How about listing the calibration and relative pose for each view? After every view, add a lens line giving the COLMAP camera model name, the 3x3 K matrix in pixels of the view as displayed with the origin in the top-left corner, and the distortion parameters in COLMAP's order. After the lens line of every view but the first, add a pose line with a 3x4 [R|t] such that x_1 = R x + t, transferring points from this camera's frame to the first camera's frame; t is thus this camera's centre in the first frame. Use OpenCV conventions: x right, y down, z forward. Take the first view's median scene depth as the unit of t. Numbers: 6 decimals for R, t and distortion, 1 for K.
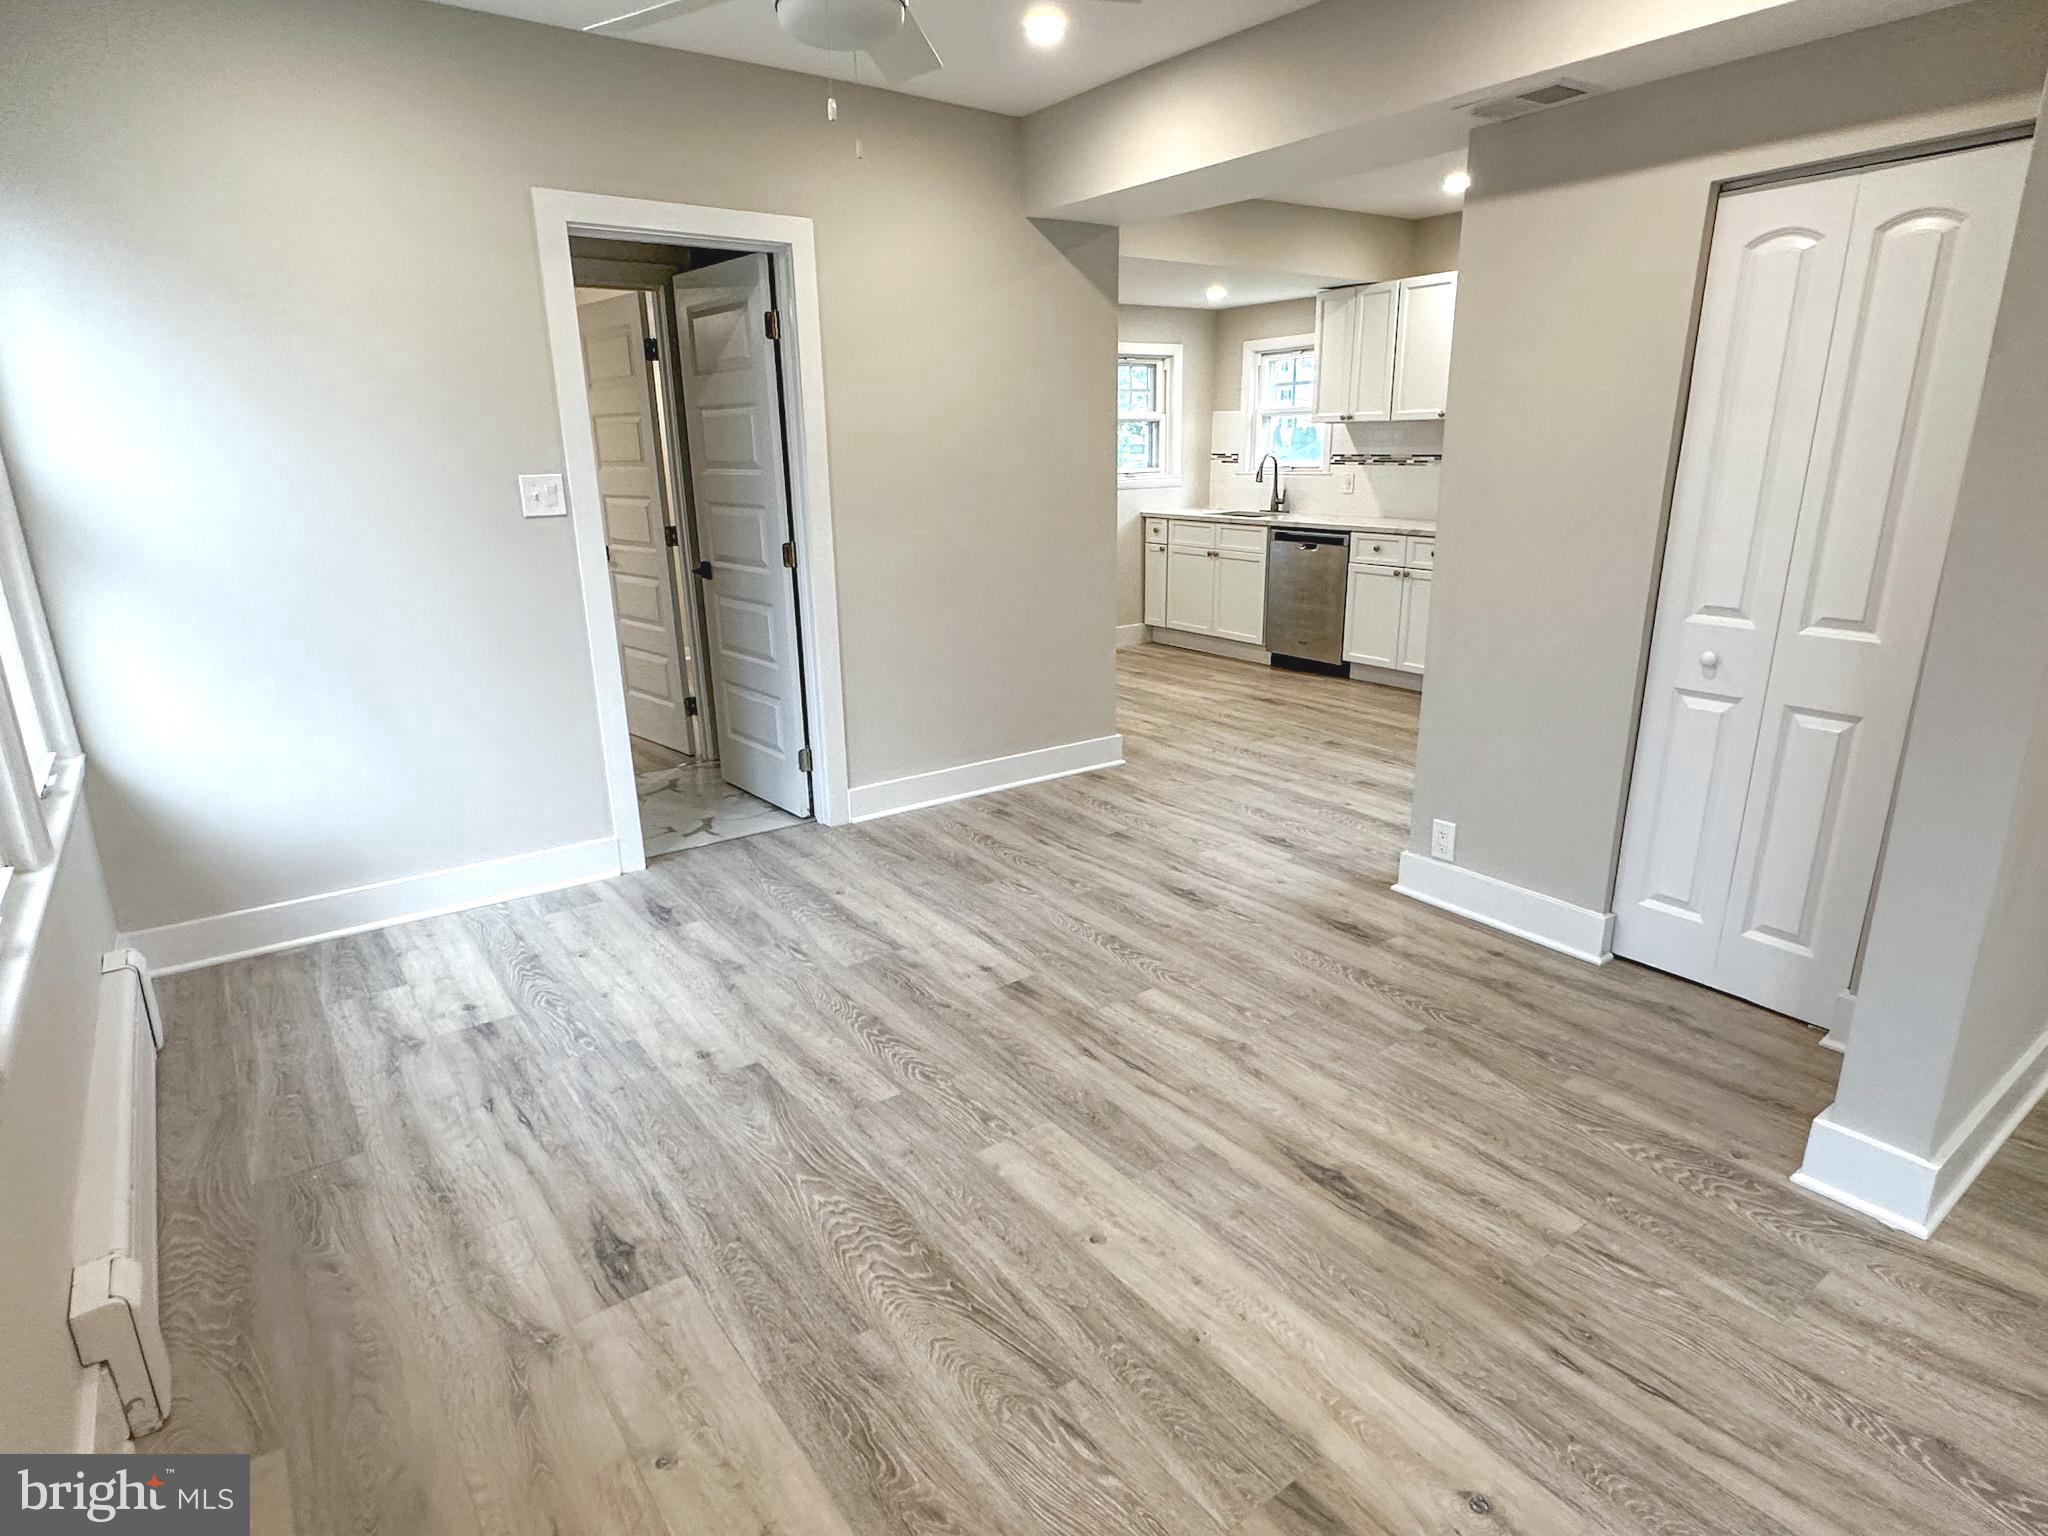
lens RADIAL K [[1120.4, 0, 1024.0], [0, 1120.4, 768.0], [0, 0, 1]] dist [-0.004271, 0.000116]
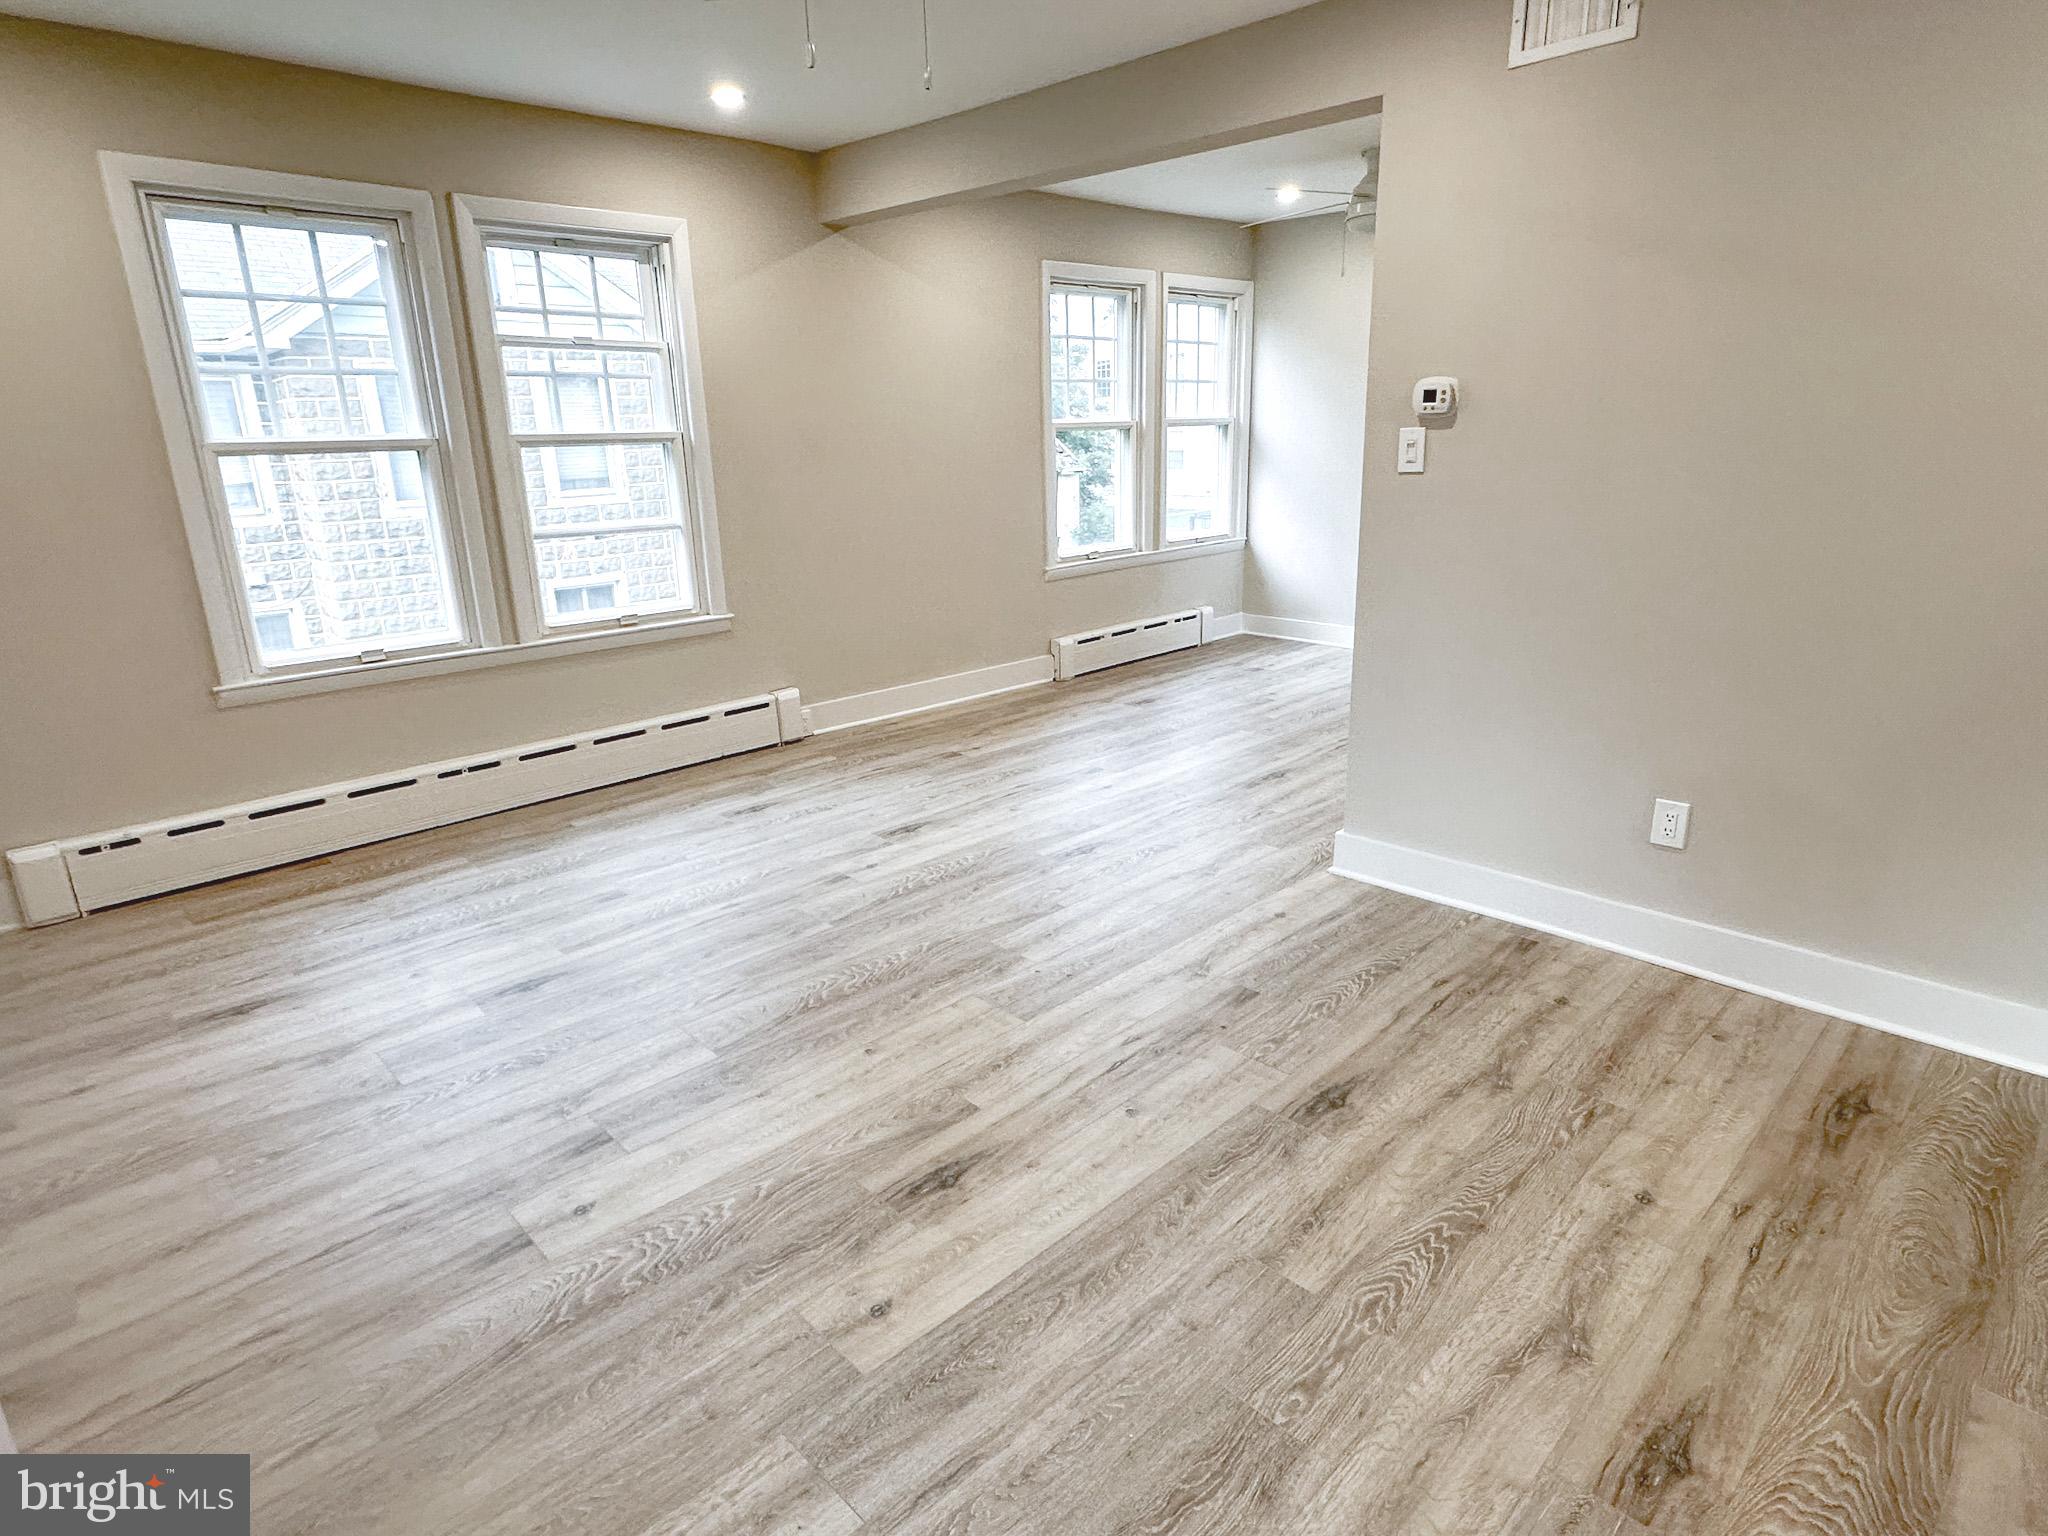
lens RADIAL K [[1120.4, 0, 1024.0], [0, 1120.4, 768.0], [0, 0, 1]] dist [-0.004271, 0.000116]
pose [[0.134789, 0.298677, -0.944788, 1.753081], [-0.254535, 0.931930, 0.258299, -0.056635], [0.957624, 0.205665, 0.201638, 0.096074]]
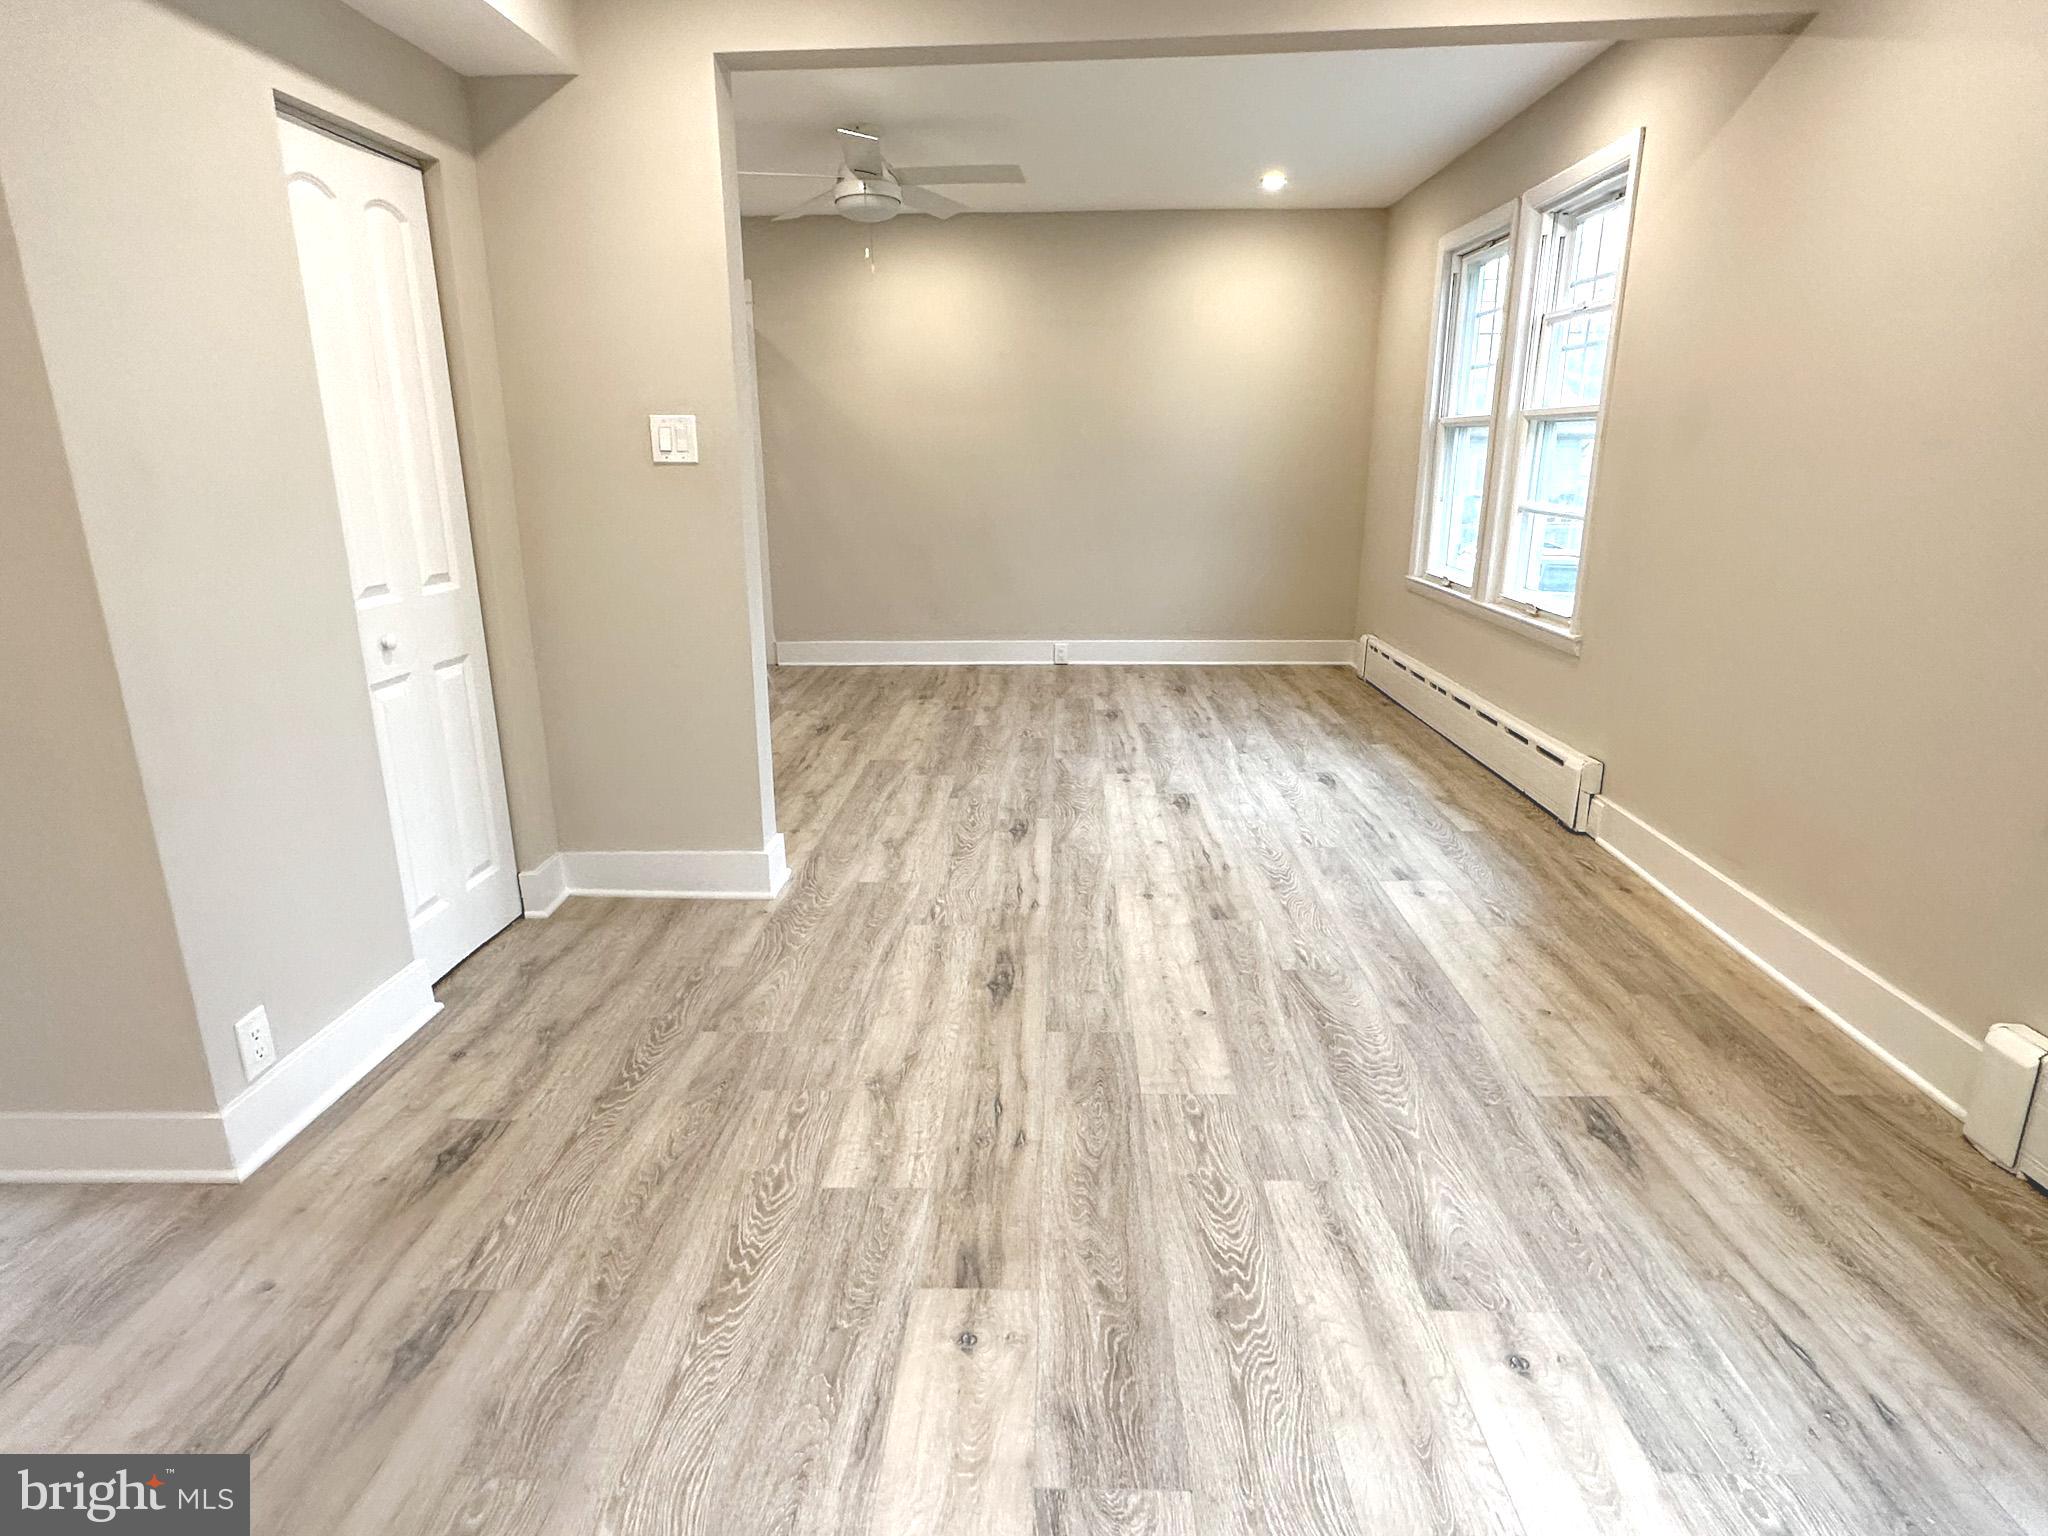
lens RADIAL K [[1120.4, 0, 1024.0], [0, 1120.4, 768.0], [0, 0, 1]] dist [-0.004271, 0.000116]
pose [[-0.782232, -0.151707, 0.604233, -0.379597], [0.188256, 0.866993, 0.461393, -0.338837], [-0.593862, 0.474667, -0.649630, 1.350005]]
